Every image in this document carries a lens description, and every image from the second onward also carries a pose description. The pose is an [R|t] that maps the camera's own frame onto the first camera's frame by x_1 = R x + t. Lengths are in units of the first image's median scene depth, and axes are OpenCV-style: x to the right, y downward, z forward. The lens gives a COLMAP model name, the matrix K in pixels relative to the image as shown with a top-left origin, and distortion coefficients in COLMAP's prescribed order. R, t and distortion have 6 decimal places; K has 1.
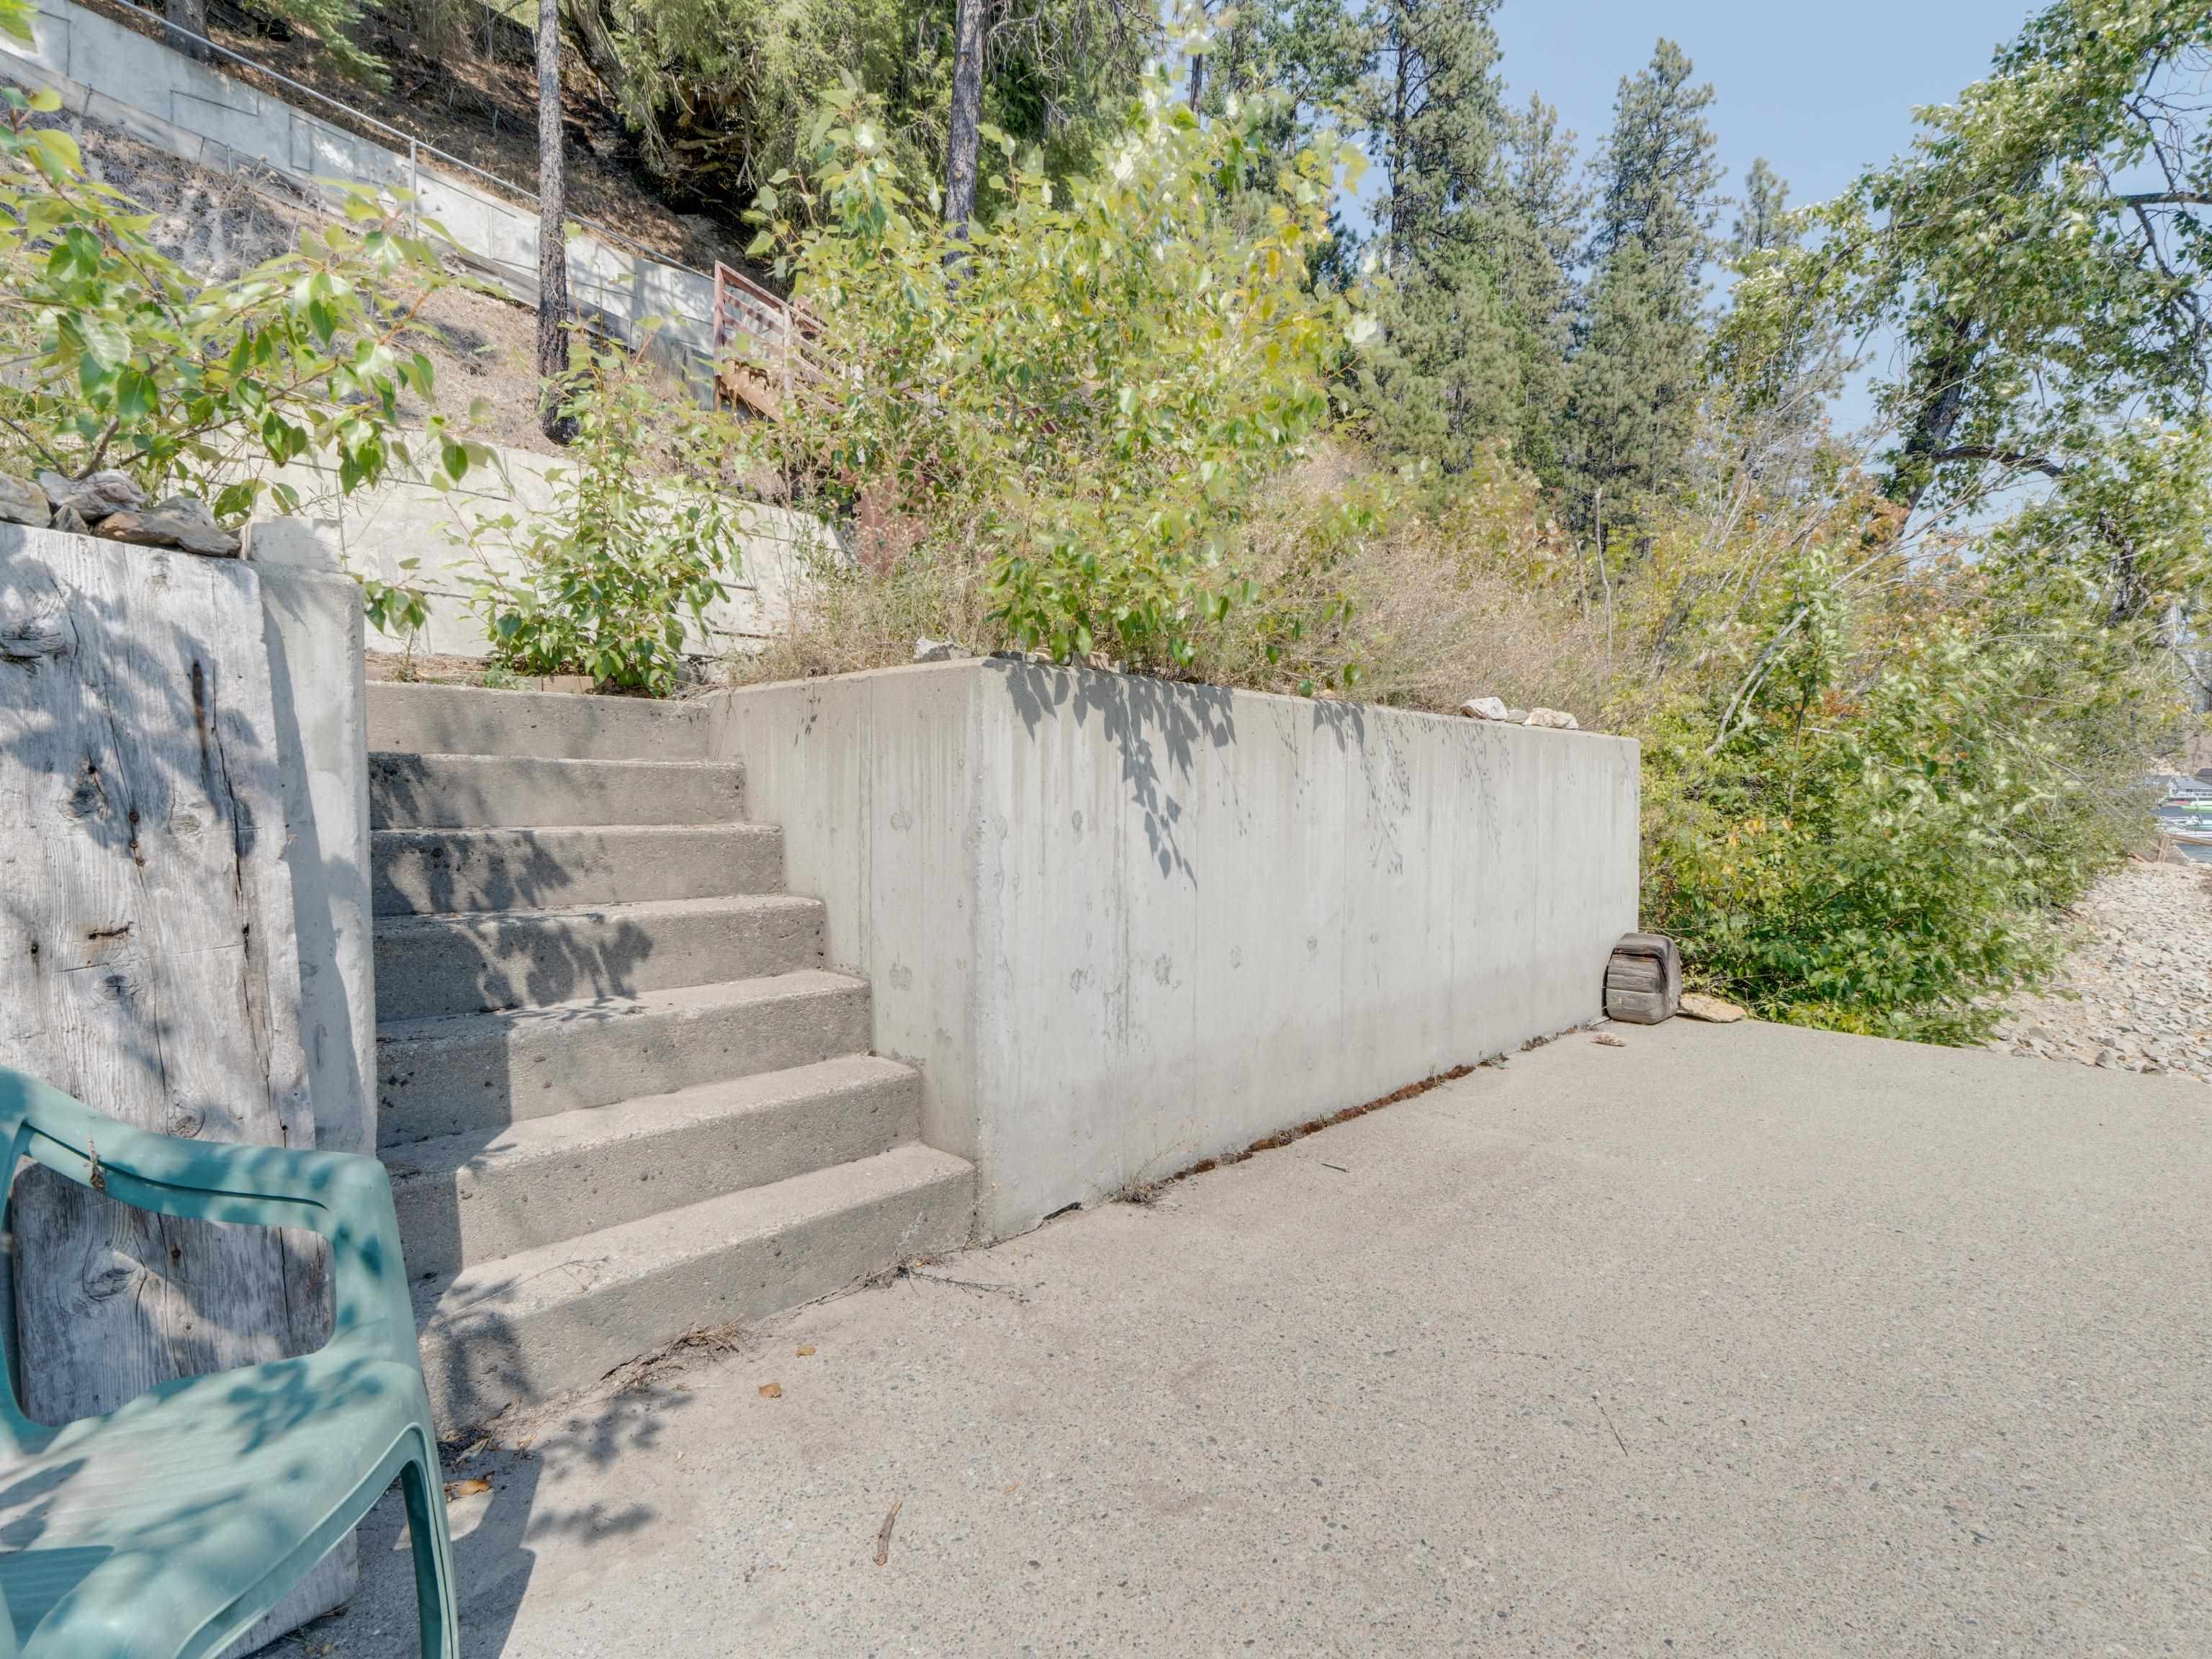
lens RADIAL K [[1086.2, 0, 1111.9], [0, 1086.2, 818.7], [0, 0, 1]] dist [-0.011877, -0.000116]
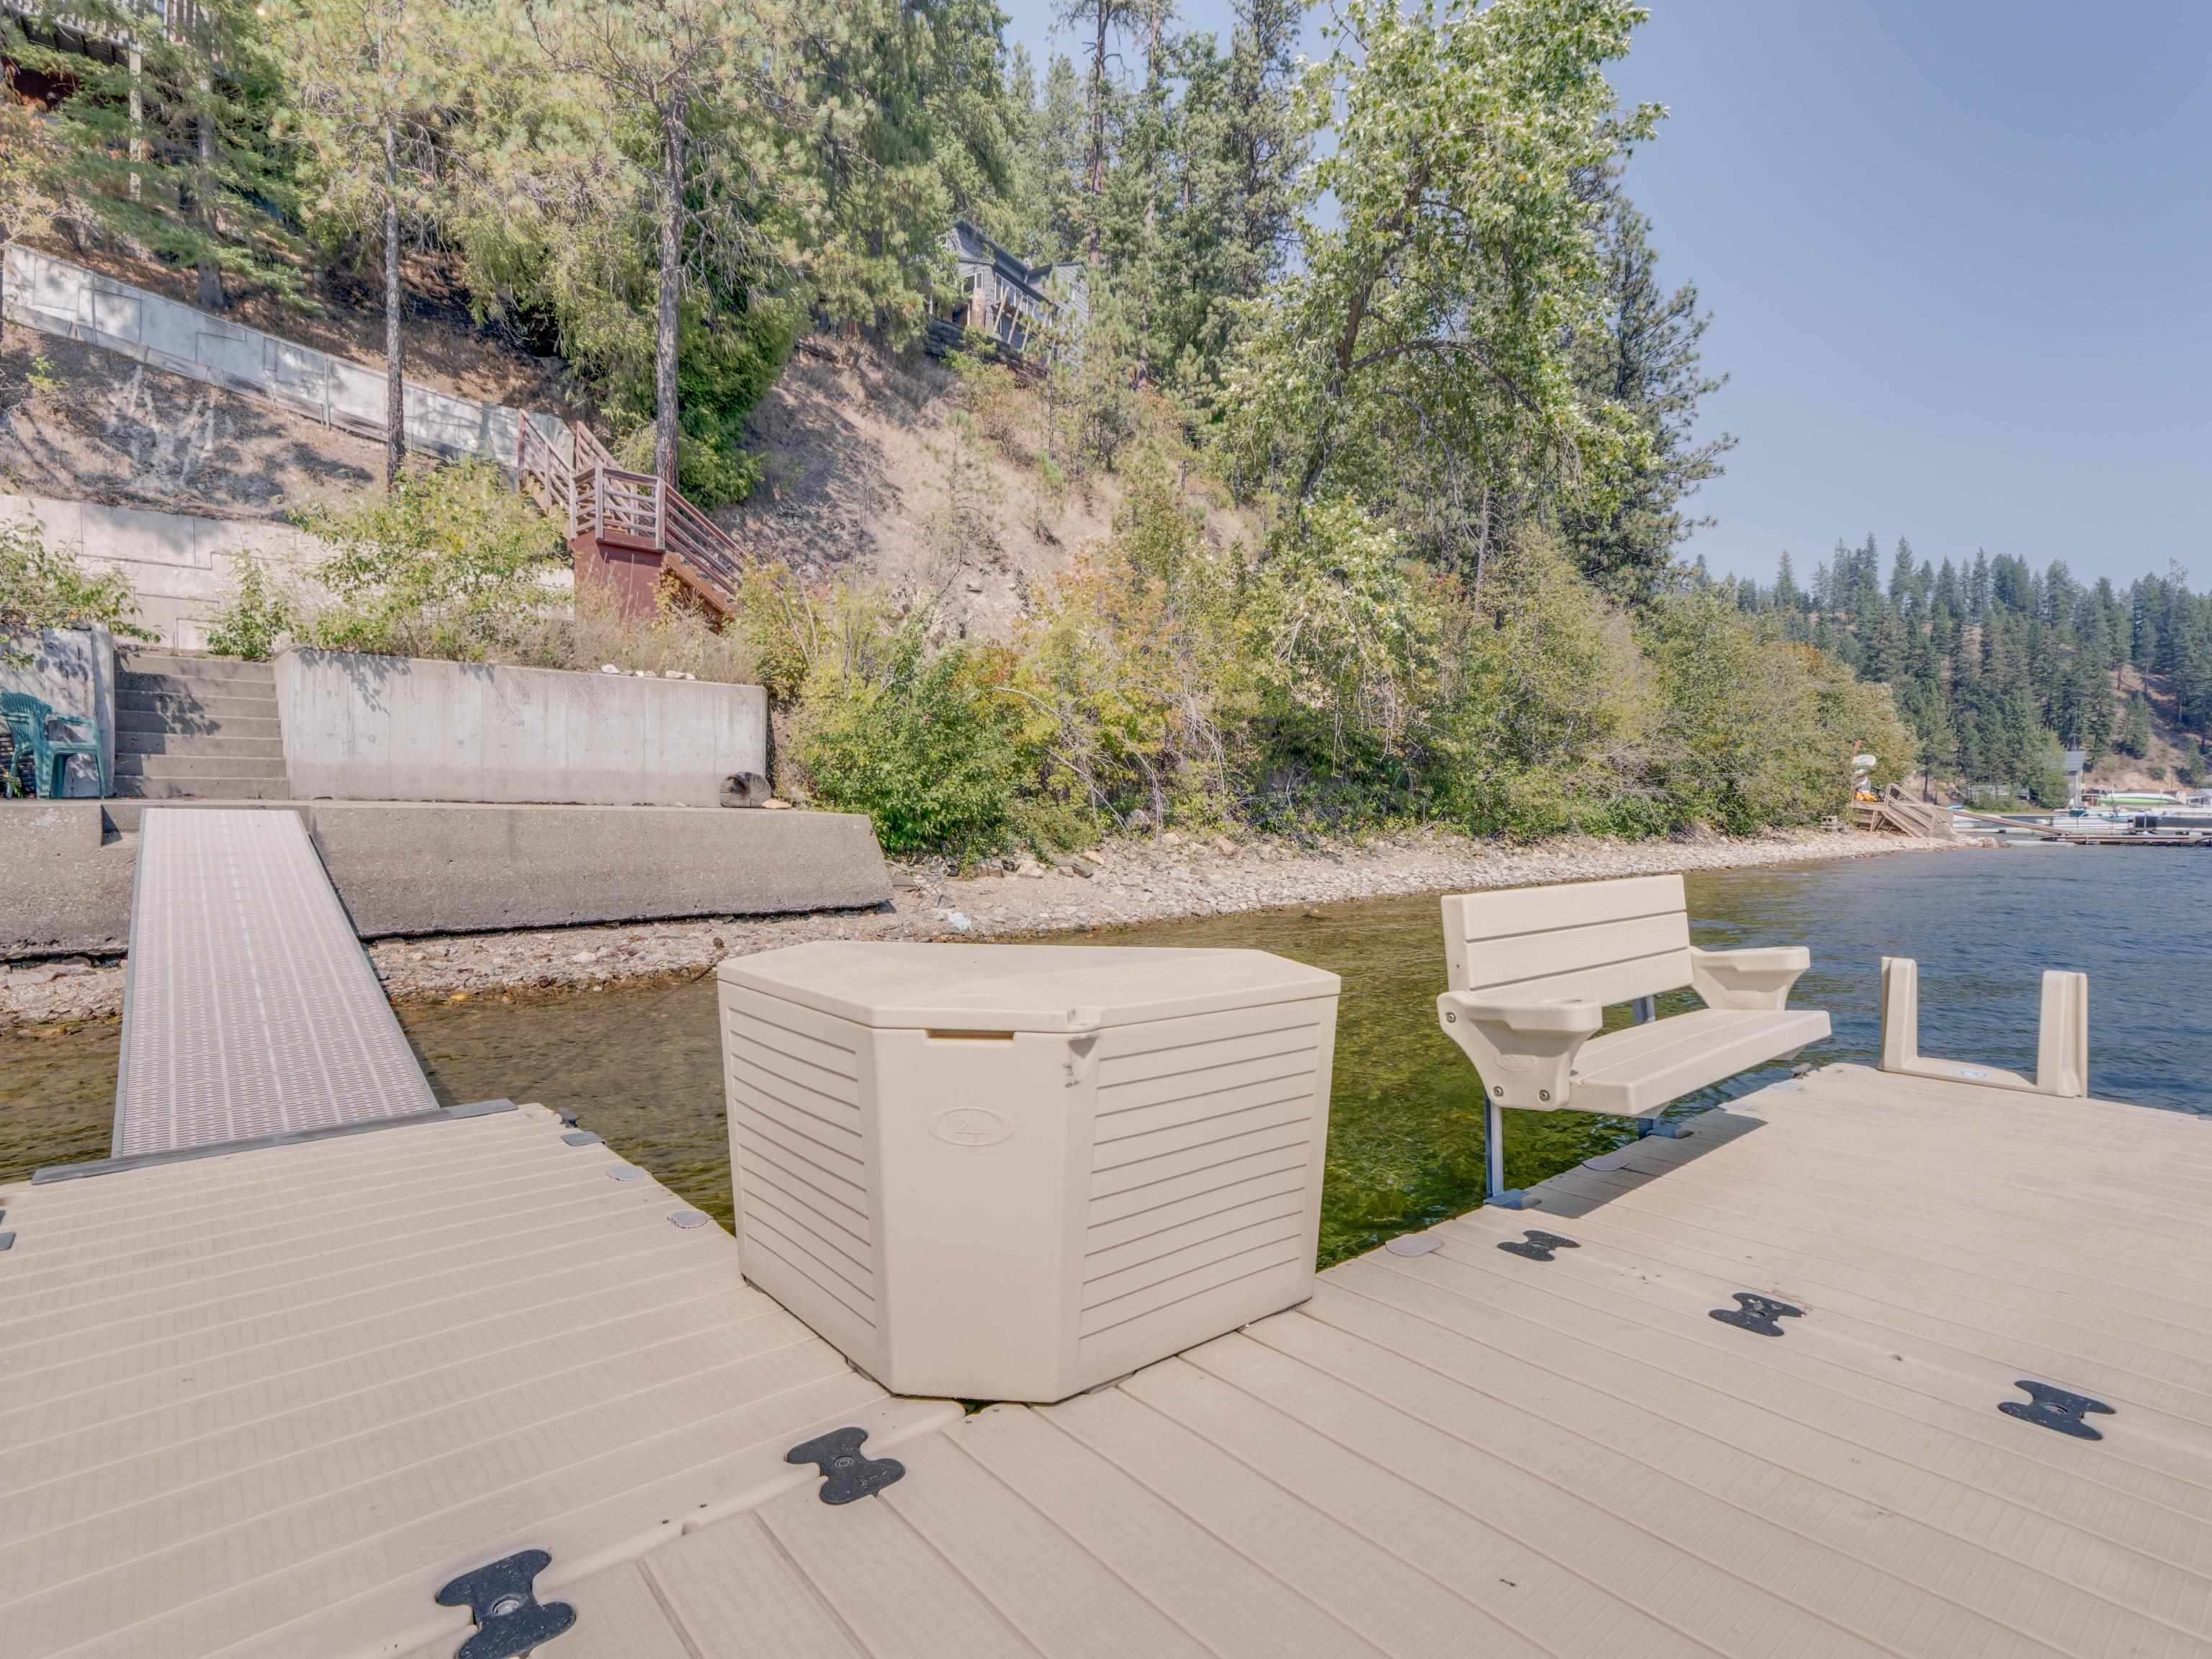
lens RADIAL K [[1086.2, 0, 1111.9], [0, 1086.2, 818.7], [0, 0, 1]] dist [-0.011877, -0.000116]
pose [[0.996639, 0.012949, -0.080890, 0.673389], [-0.012720, 0.999914, 0.003336, 0.088494], [0.080926, -0.002296, 0.996717, -0.564345]]
